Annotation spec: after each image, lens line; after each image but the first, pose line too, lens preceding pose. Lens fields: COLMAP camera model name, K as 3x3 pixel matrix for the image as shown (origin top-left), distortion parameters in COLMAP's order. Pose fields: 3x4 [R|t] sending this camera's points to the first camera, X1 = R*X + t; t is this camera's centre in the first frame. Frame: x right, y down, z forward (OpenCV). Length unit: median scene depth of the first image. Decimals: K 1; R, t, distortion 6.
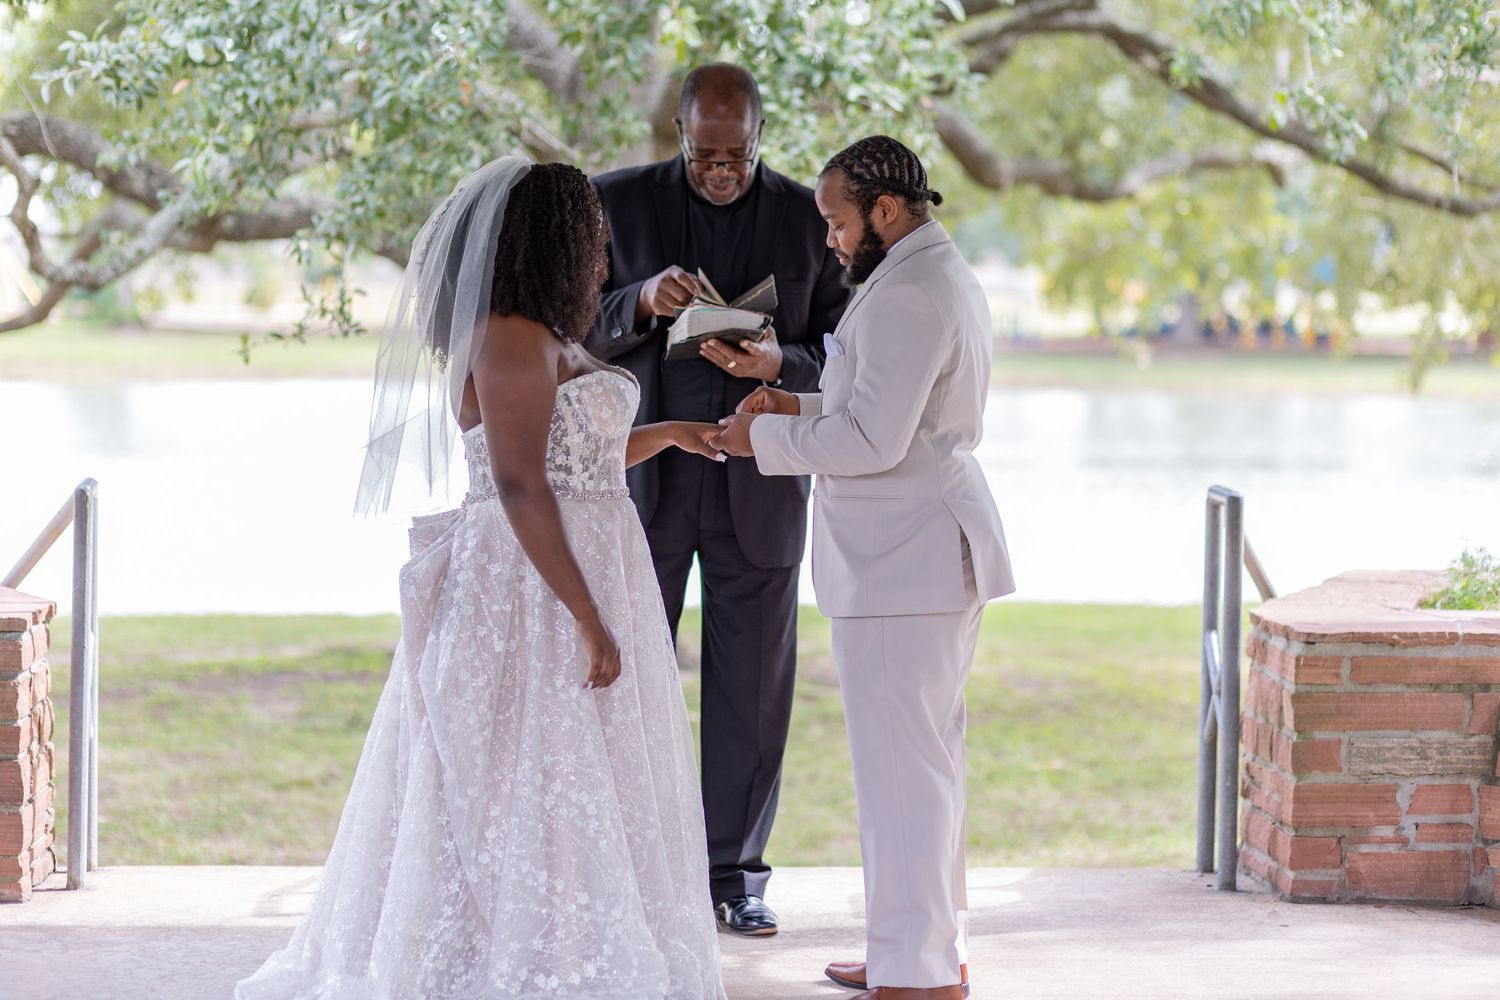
lens RADIAL K [[3913.6, 0, 750.9], [0, 3913.6, 503.0], [0, 0, 1]] dist [-0.018959, 0.735254]
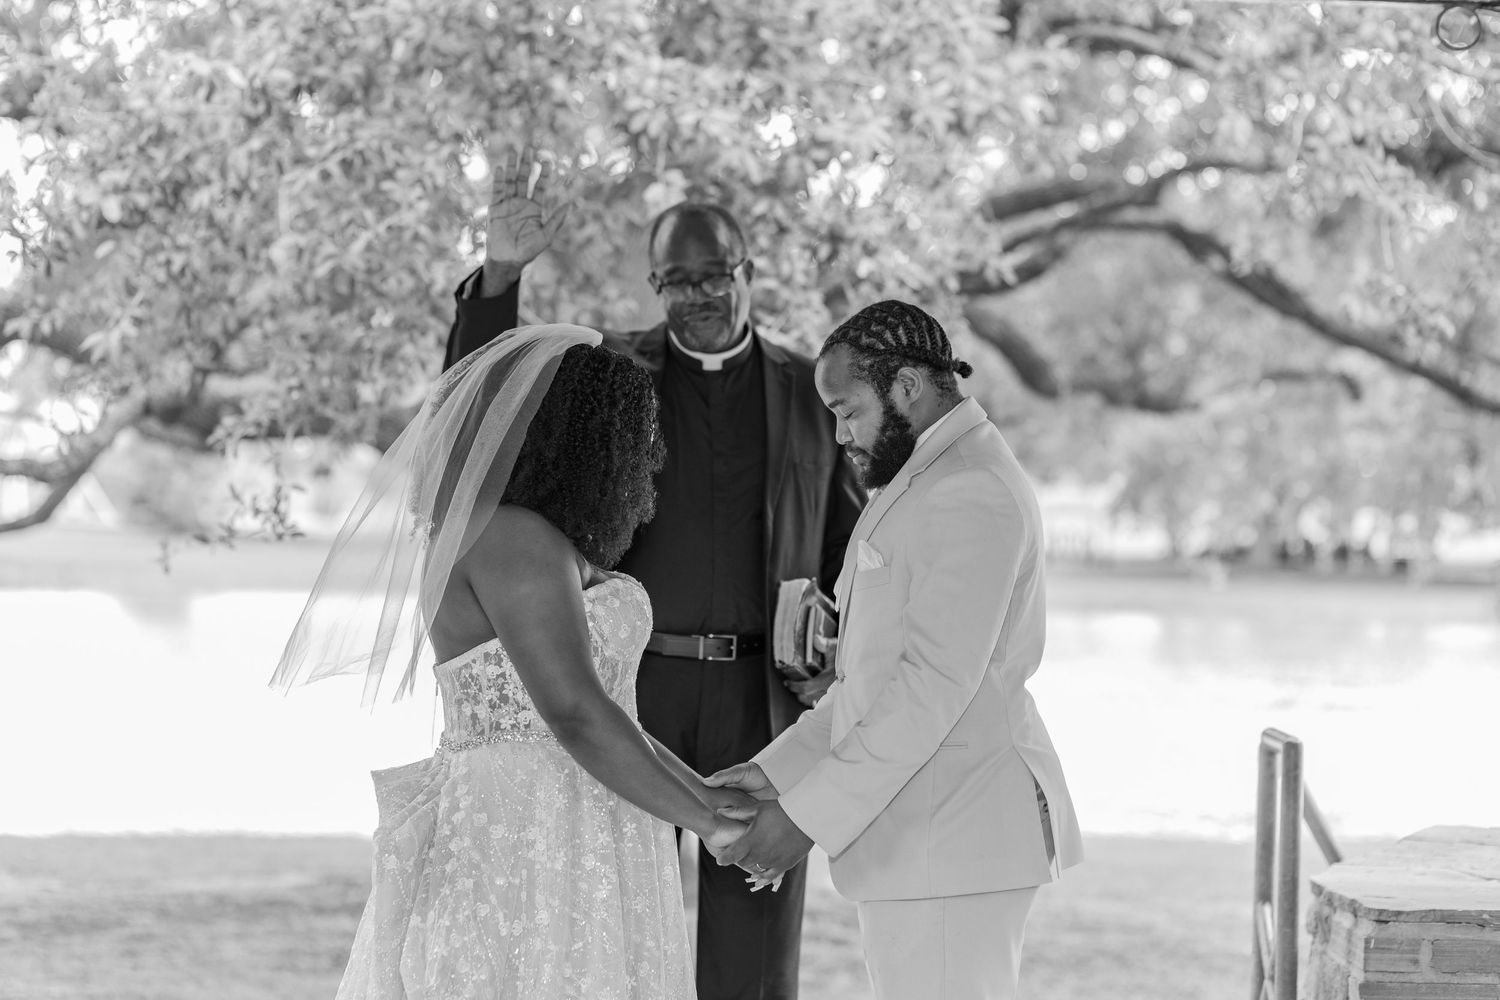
lens RADIAL K [[3913.6, 0, 750.9], [0, 3913.6, 503.0], [0, 0, 1]] dist [-0.018959, 0.735254]
pose [[0.999684, 0.015019, -0.020147, 0.019415], [-0.016112, 0.998343, -0.055241, -0.003769], [0.019284, 0.055548, 0.998270, 0.130284]]
